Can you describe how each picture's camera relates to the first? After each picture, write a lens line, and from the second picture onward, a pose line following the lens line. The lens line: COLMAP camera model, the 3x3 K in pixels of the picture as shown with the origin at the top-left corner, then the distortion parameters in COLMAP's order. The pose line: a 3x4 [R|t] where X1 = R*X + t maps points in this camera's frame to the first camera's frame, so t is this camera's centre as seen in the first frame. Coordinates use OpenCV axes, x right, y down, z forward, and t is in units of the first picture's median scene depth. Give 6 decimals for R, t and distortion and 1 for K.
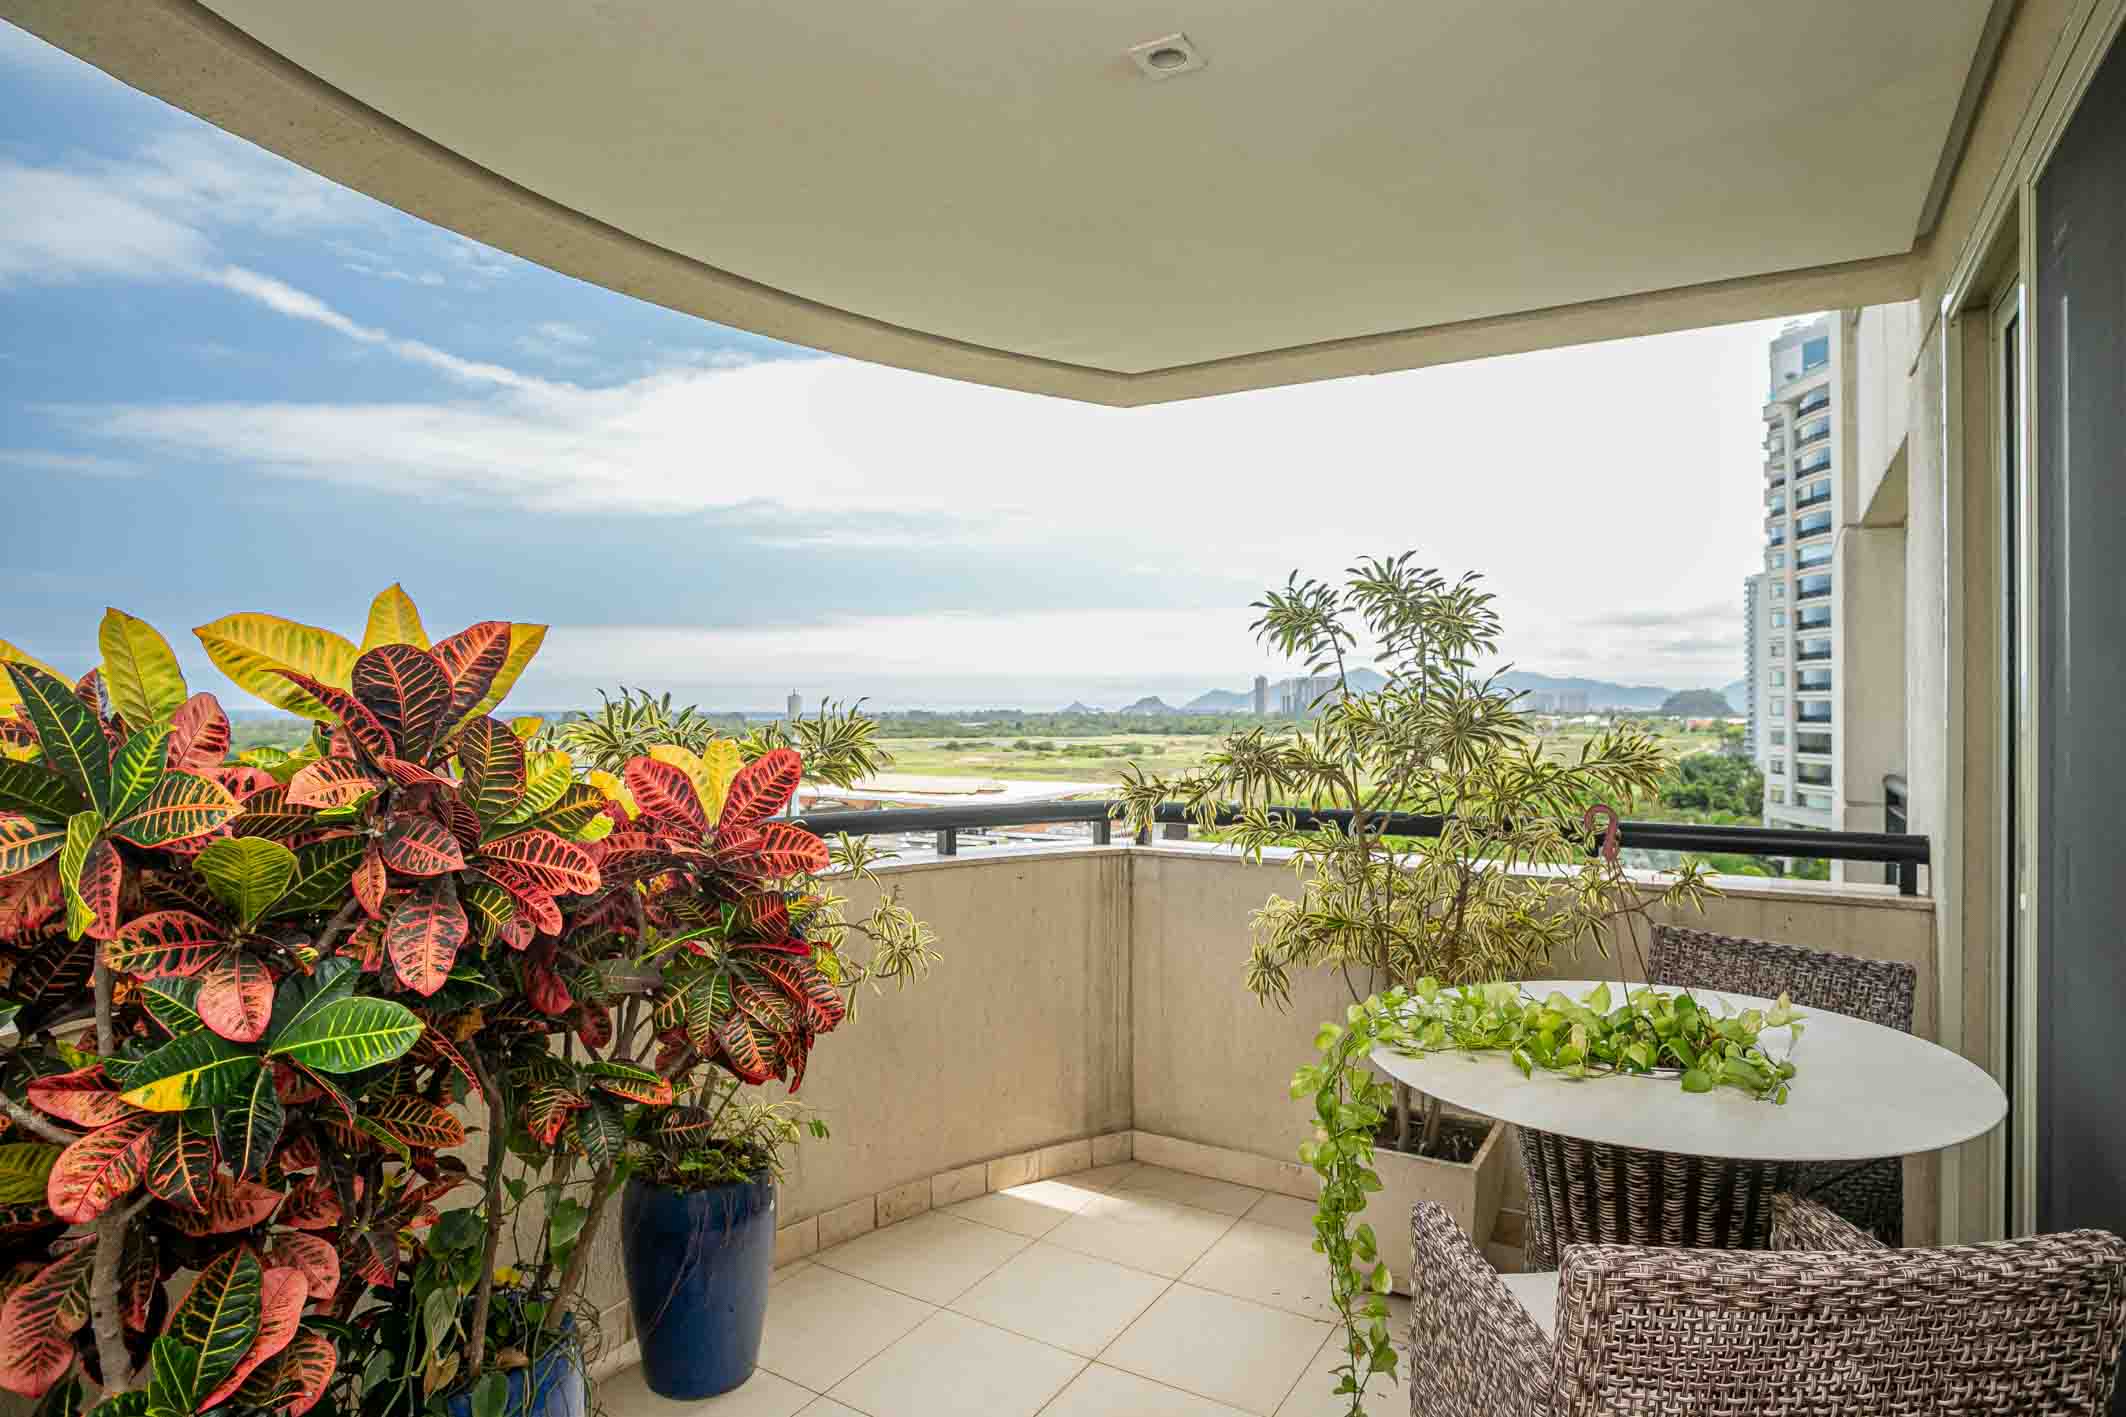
lens RADIAL K [[1185.8, 0, 1140.1], [0, 1185.8, 711.2], [0, 0, 1]] dist [-0.044722, 0.014529]
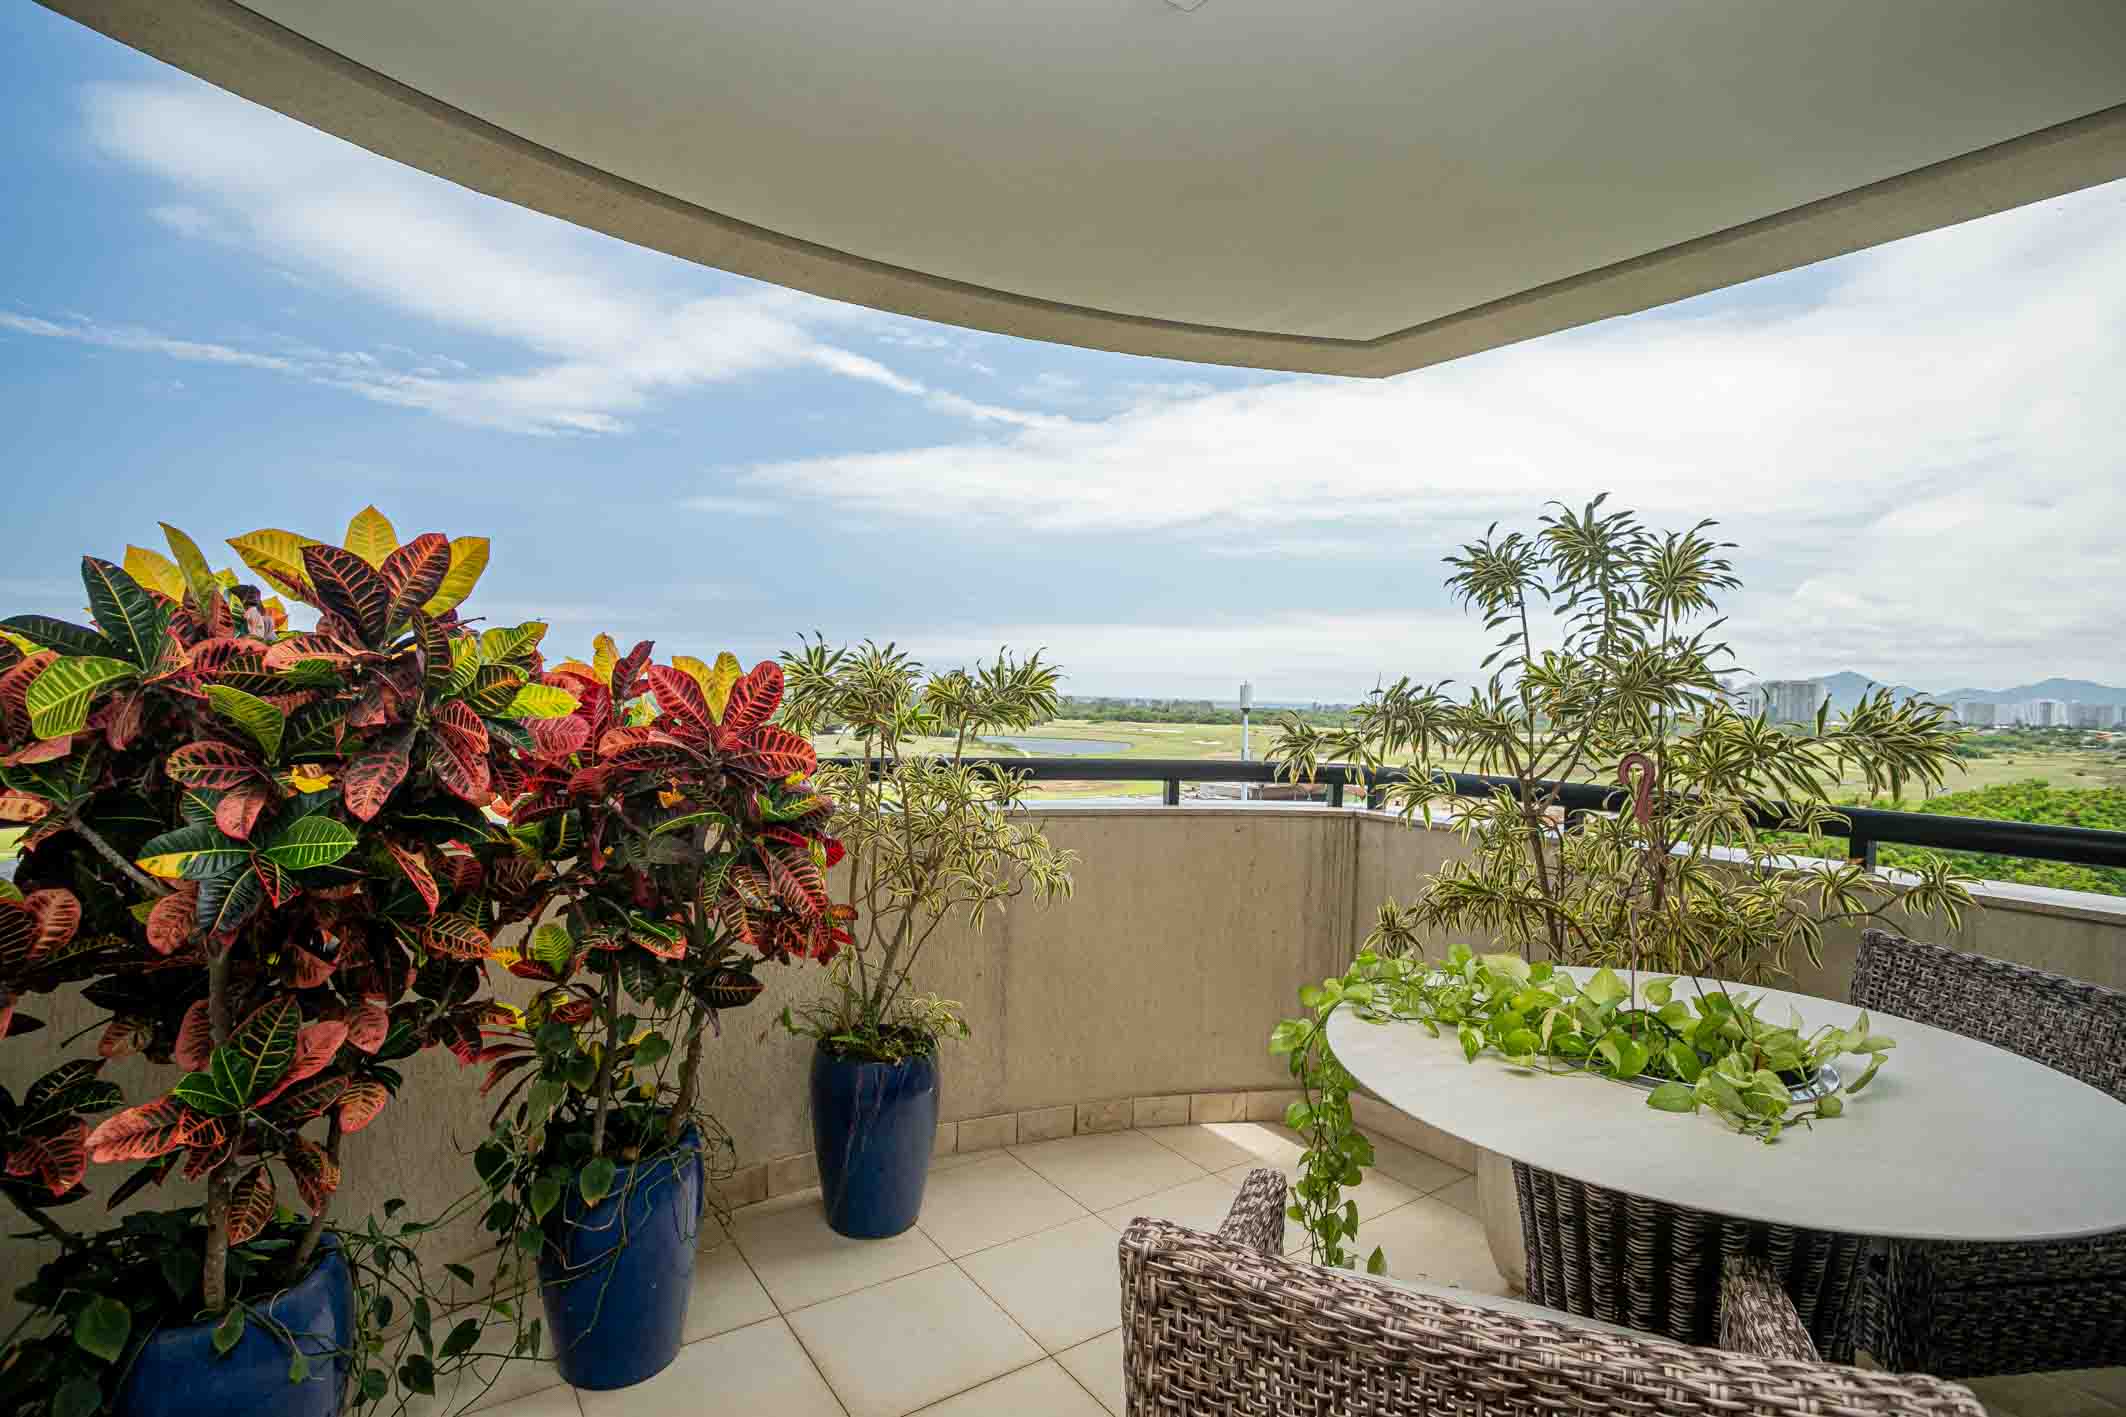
lens RADIAL K [[1078.2, 0, 1065.8], [0, 1078.2, 709.2], [0, 0, 1]] dist [-0.049506, 0.006632]
pose [[0.905819, 0.030827, -0.422542, 0.393461], [-0.026784, 0.999521, 0.015504, 0.054205], [0.422818, -0.002726, 0.906211, 0.181966]]
